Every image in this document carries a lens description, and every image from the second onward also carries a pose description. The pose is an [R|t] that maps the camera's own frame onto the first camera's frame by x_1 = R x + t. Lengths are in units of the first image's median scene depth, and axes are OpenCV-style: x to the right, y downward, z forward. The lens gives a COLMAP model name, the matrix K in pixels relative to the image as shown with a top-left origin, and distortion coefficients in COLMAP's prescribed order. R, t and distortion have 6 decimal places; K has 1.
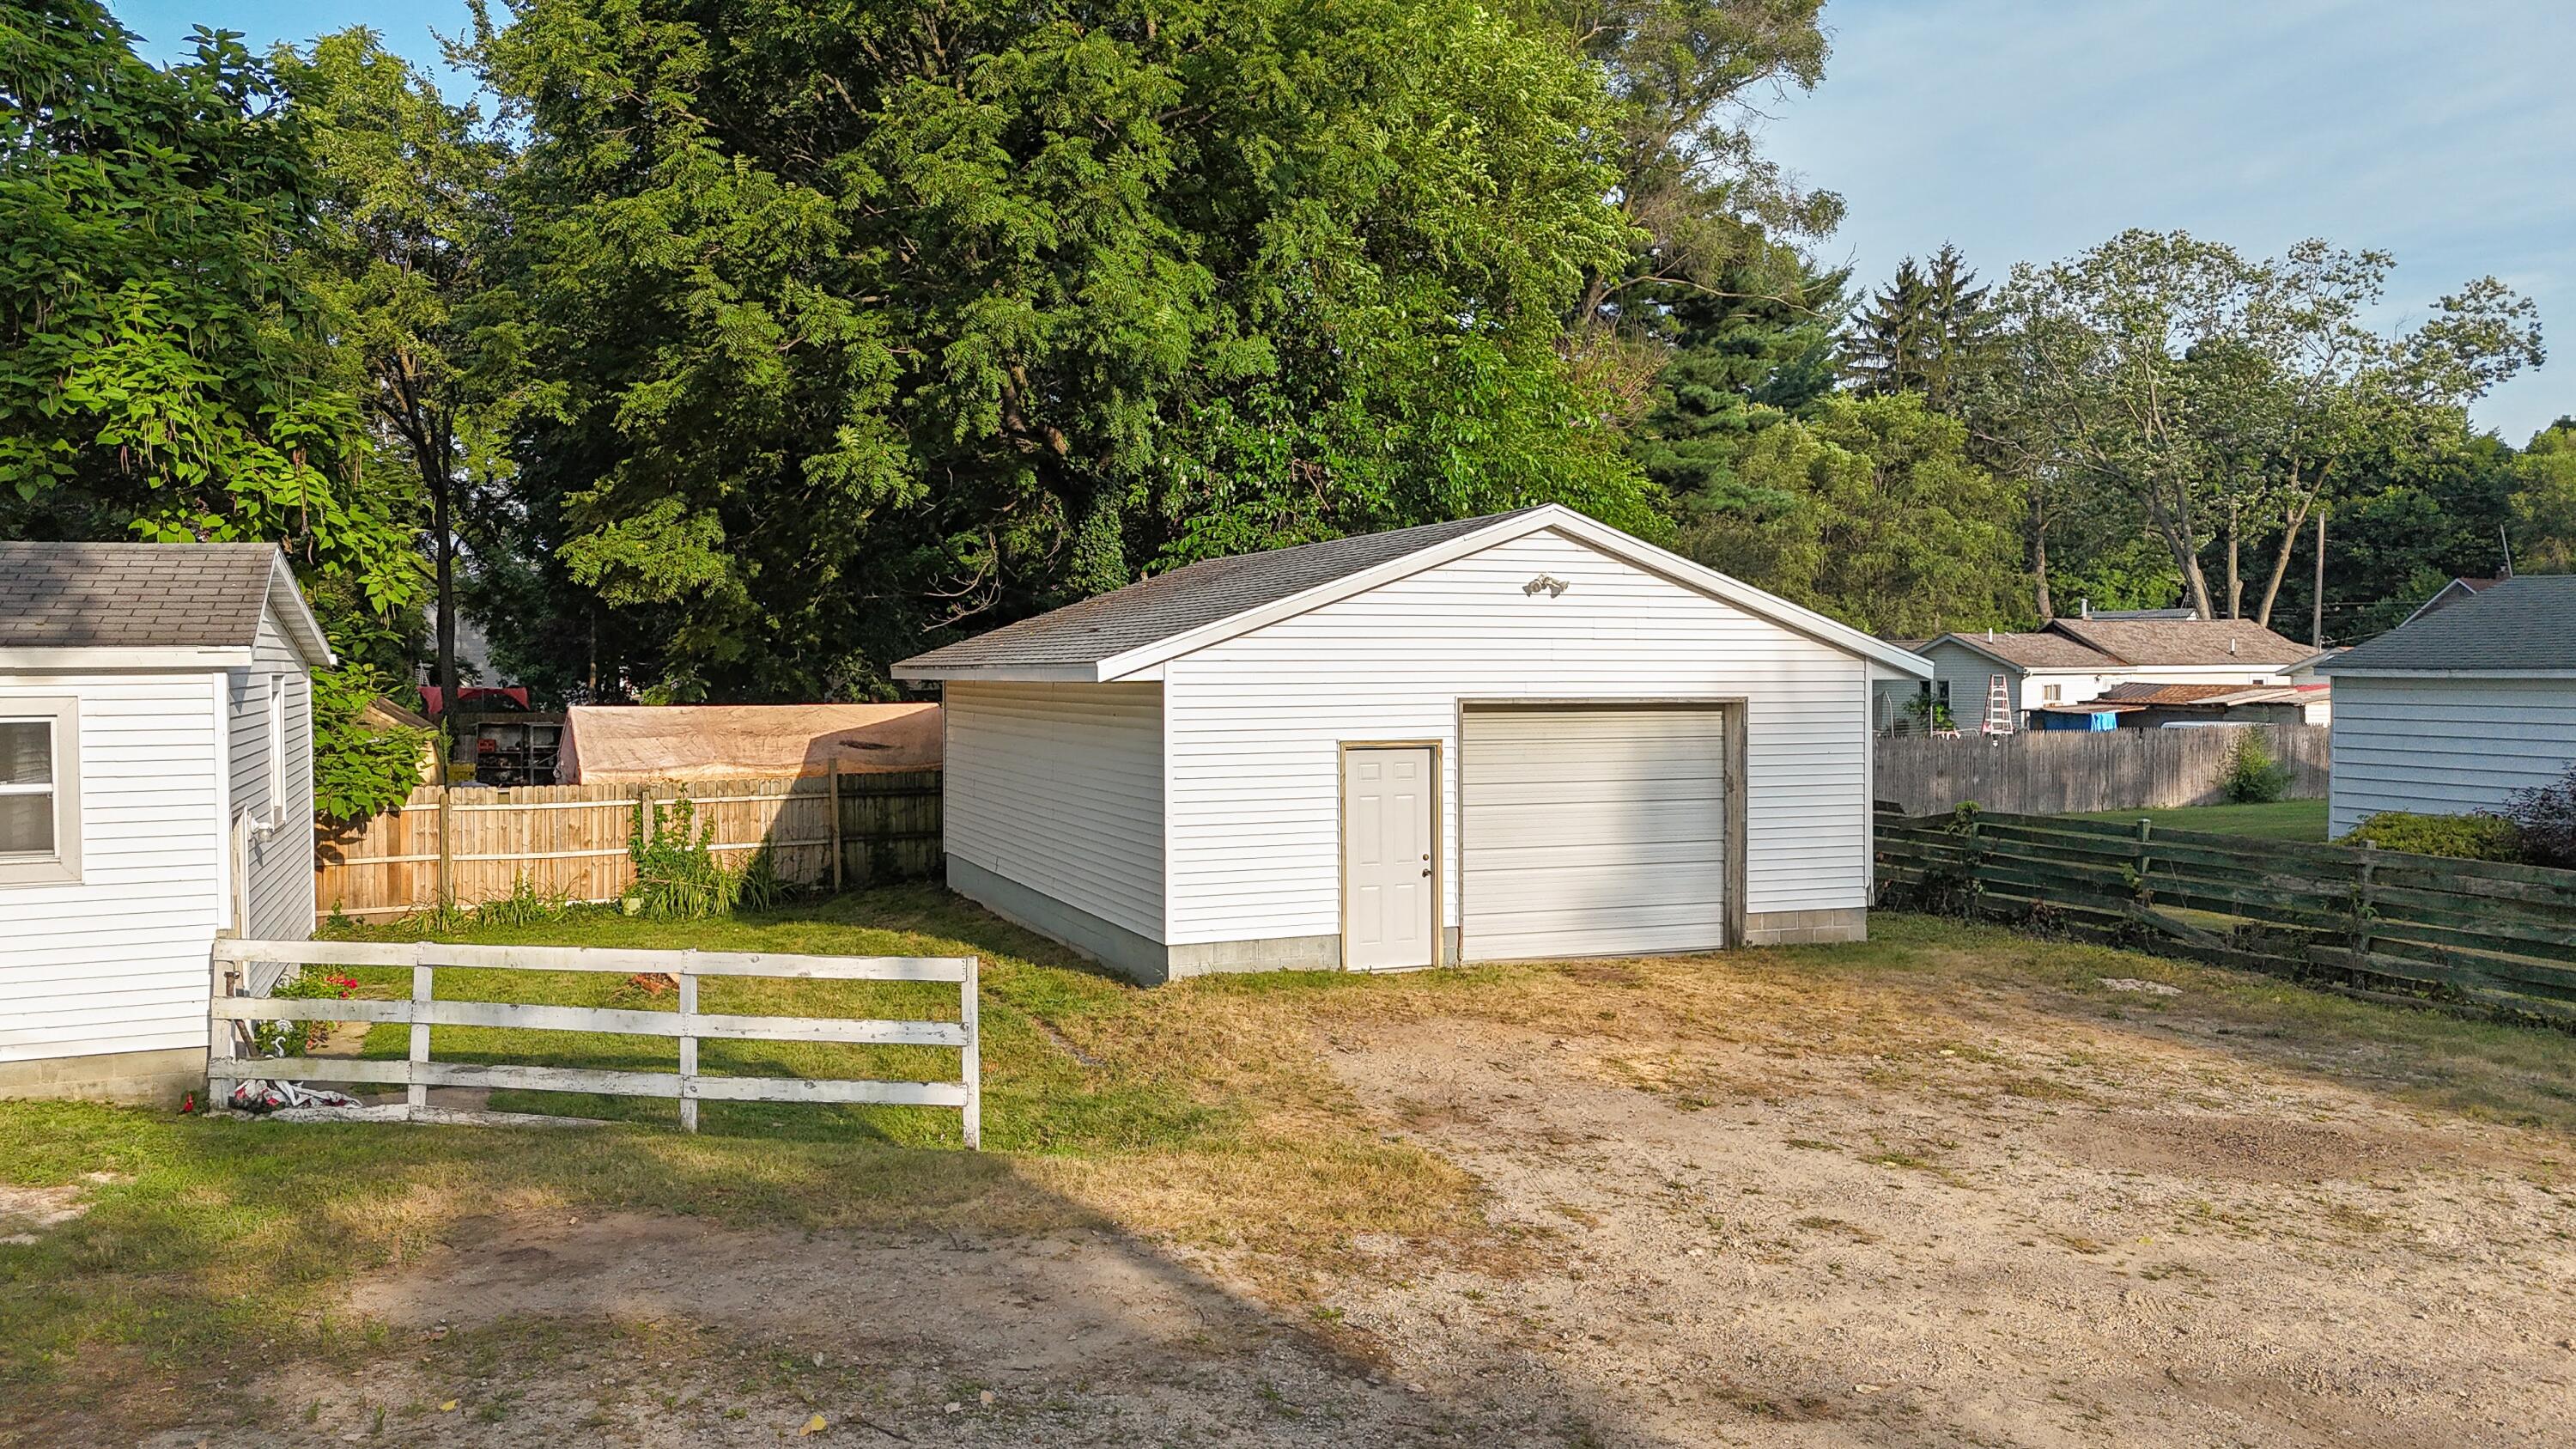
lens RADIAL K [[1878.6, 0, 1288.0], [0, 1878.6, 724.5], [0, 0, 1]] dist [0.008824, -0.001126]
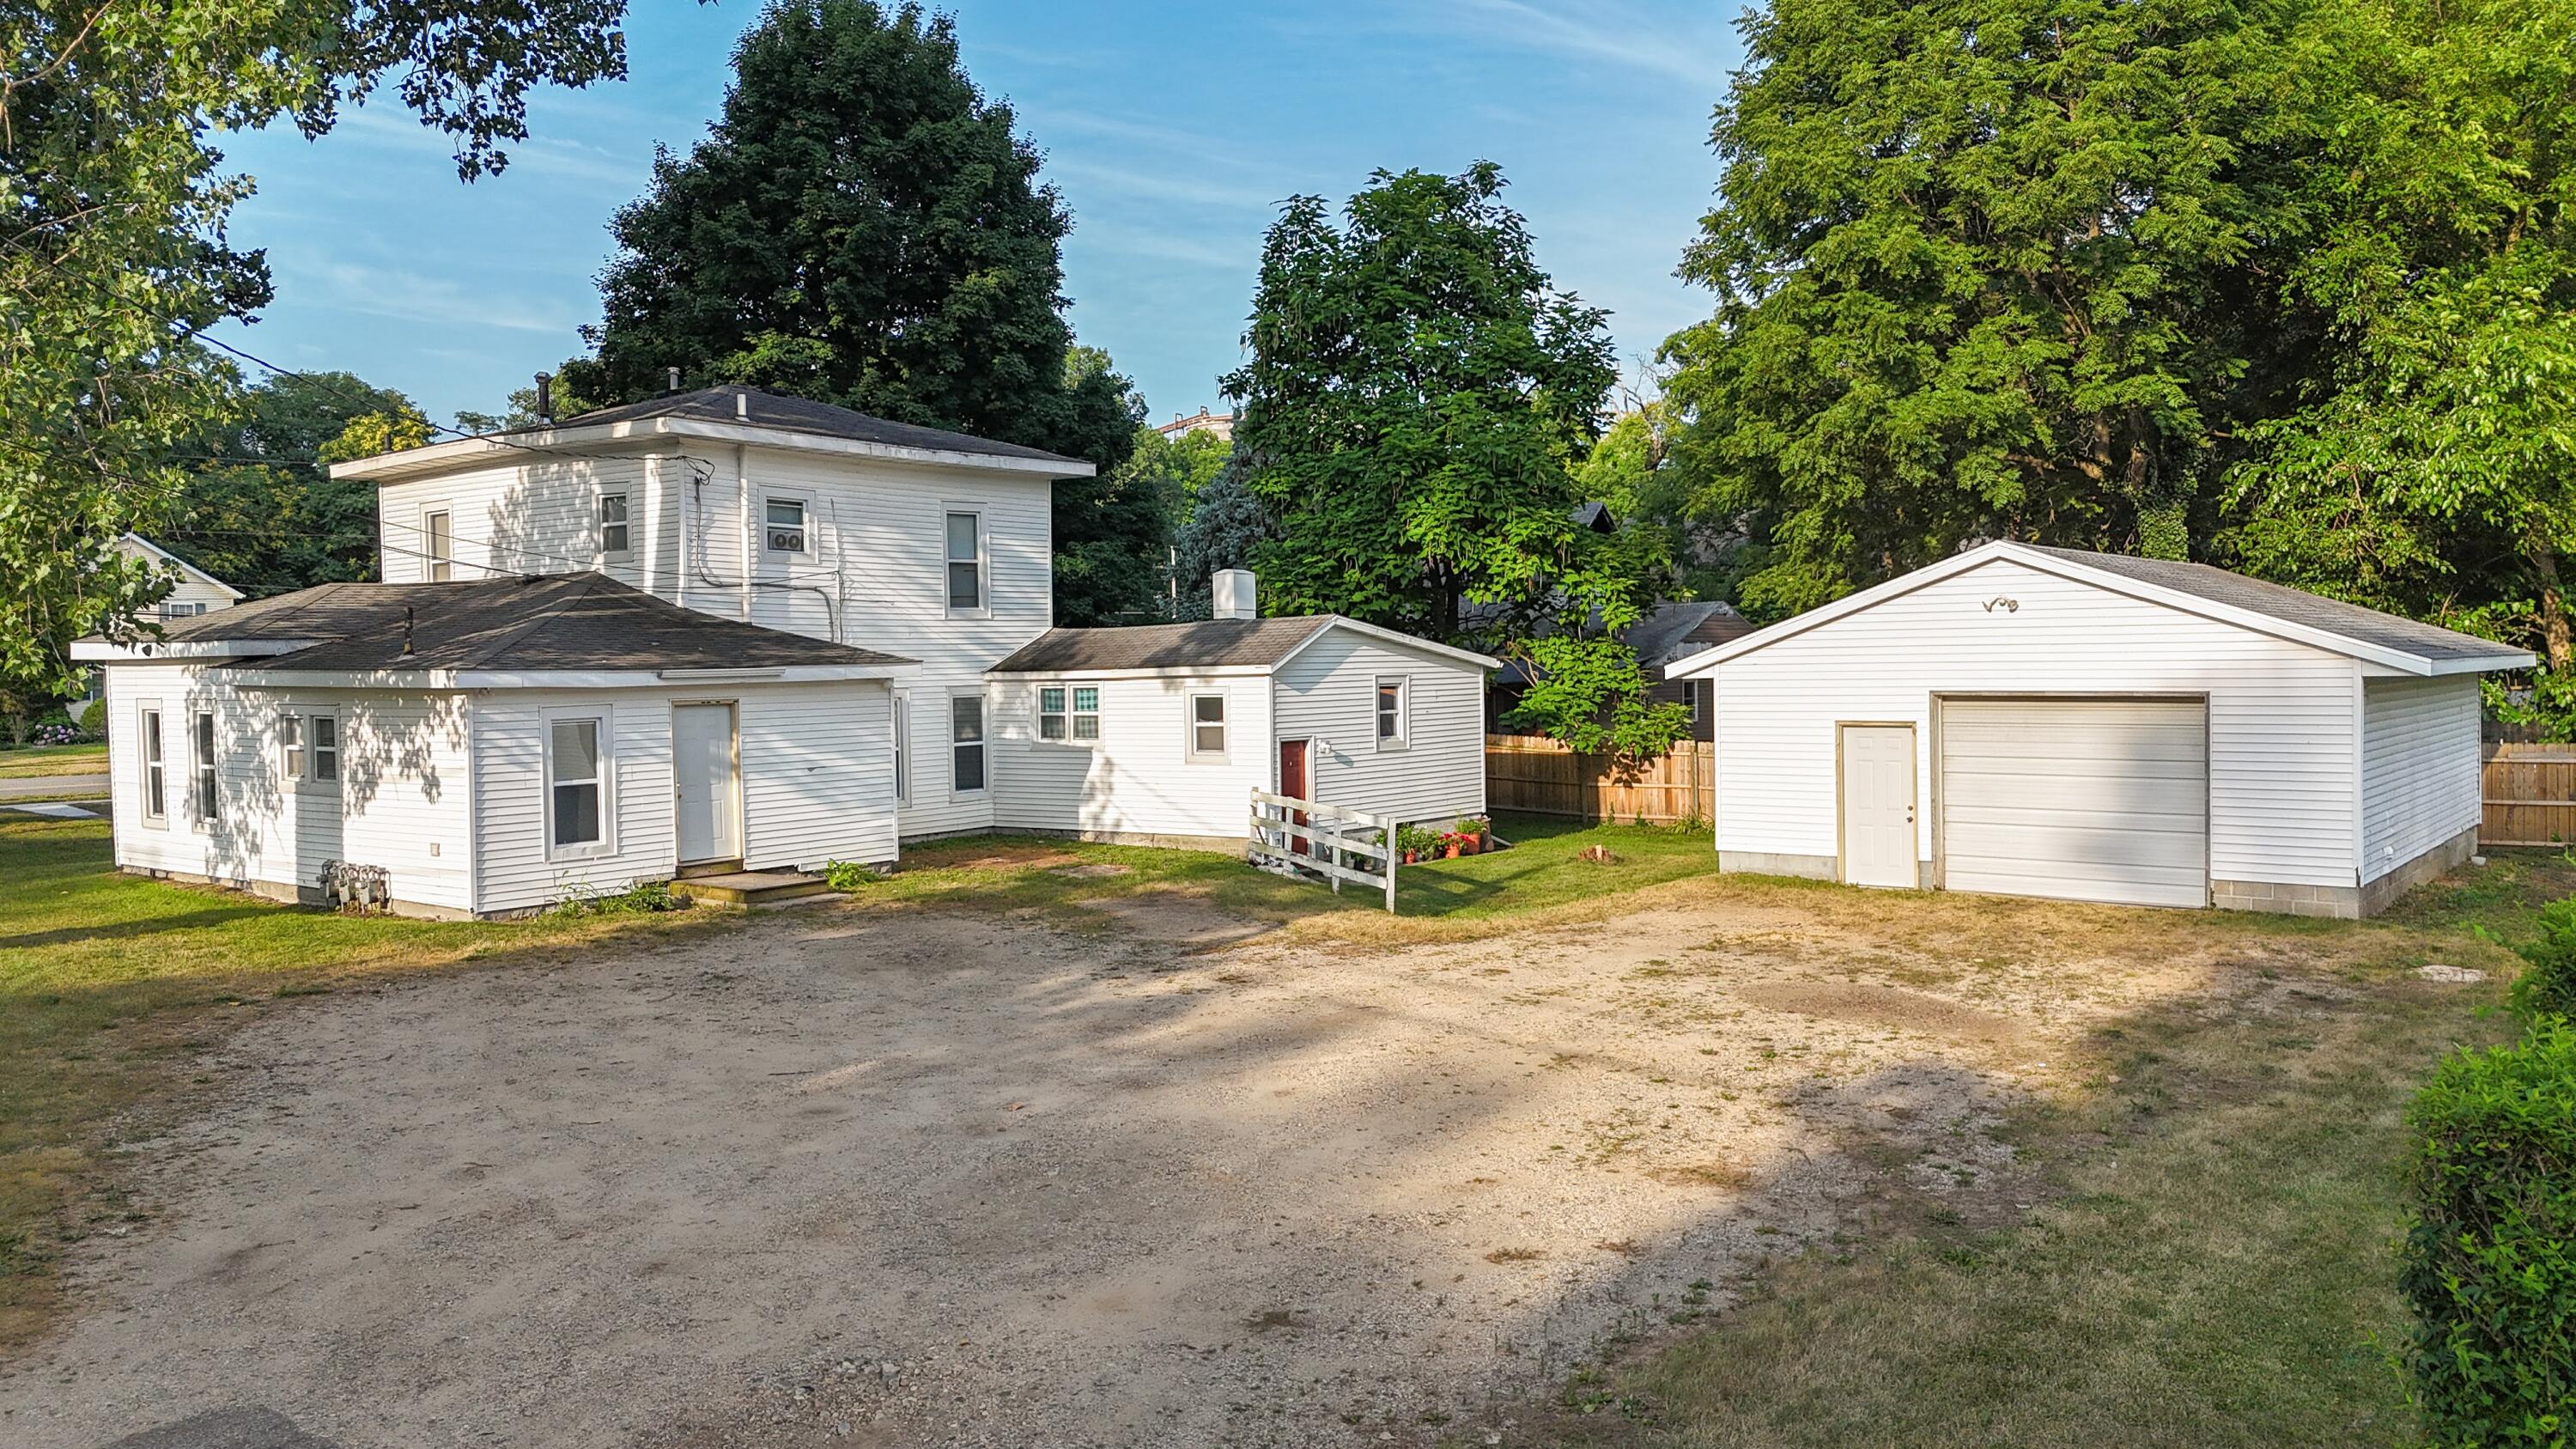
lens RADIAL K [[1878.6, 0, 1288.0], [0, 1878.6, 724.5], [0, 0, 1]] dist [0.008824, -0.001126]
pose [[0.481663, 0.022939, -0.876056, 1.049962], [-0.011154, 0.999737, 0.020045, -0.011539], [0.876285, 0.000116, 0.481793, -0.052723]]
